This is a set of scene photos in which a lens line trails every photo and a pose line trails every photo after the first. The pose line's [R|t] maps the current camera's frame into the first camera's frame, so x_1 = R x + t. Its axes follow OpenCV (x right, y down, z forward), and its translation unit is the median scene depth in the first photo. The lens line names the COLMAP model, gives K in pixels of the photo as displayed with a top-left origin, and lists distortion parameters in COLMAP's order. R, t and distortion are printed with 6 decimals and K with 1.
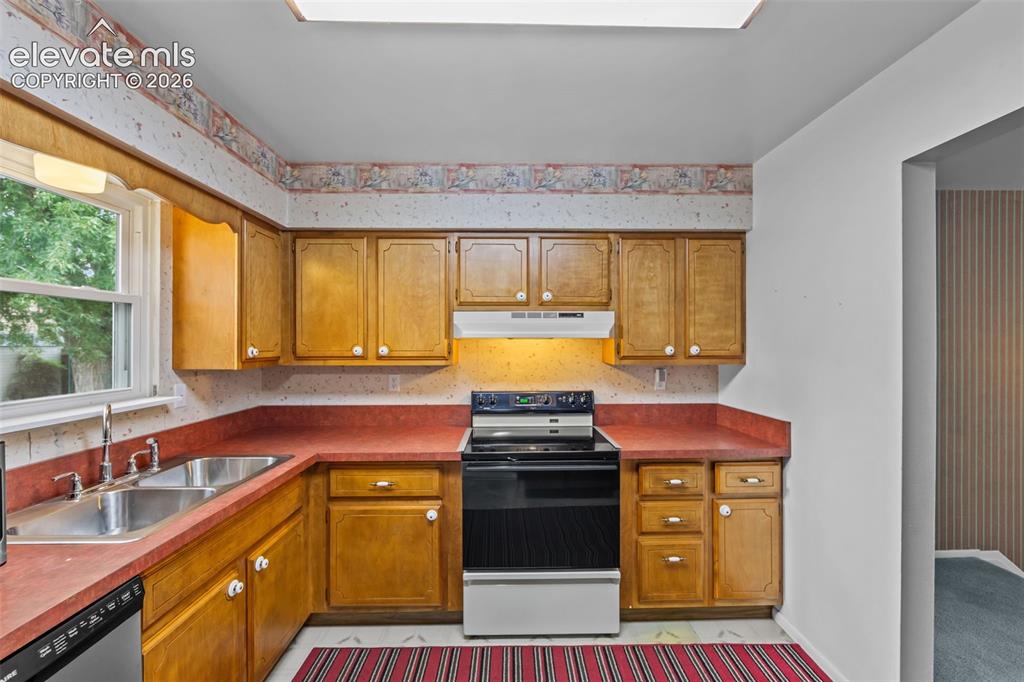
lens RADIAL K [[407.1, 0, 512.0], [0, 407.1, 341.0], [0, 0, 1]] dist [-0.000647, -0.000149]
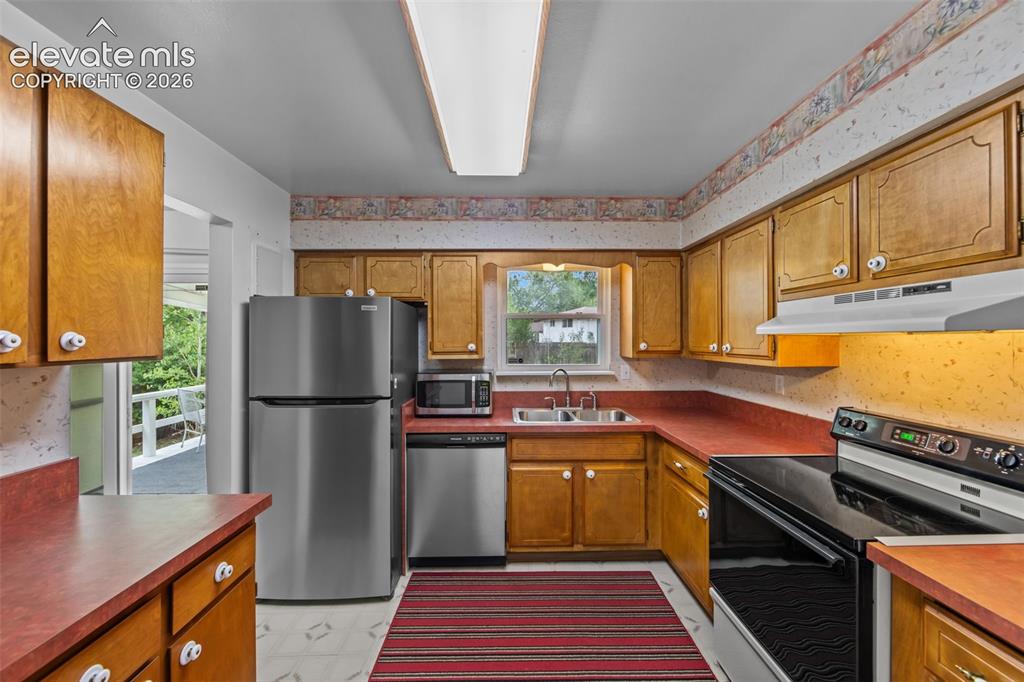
lens RADIAL K [[404.9, 0, 512.0], [0, 404.9, 341.0], [0, 0, 1]] dist [0.000052, 0.000008]
pose [[0.004095, 0.003489, -0.999986, 0.681579], [0.004544, 0.999984, 0.003507, 0.000687], [0.999981, -0.004558, 0.004079, 0.451789]]
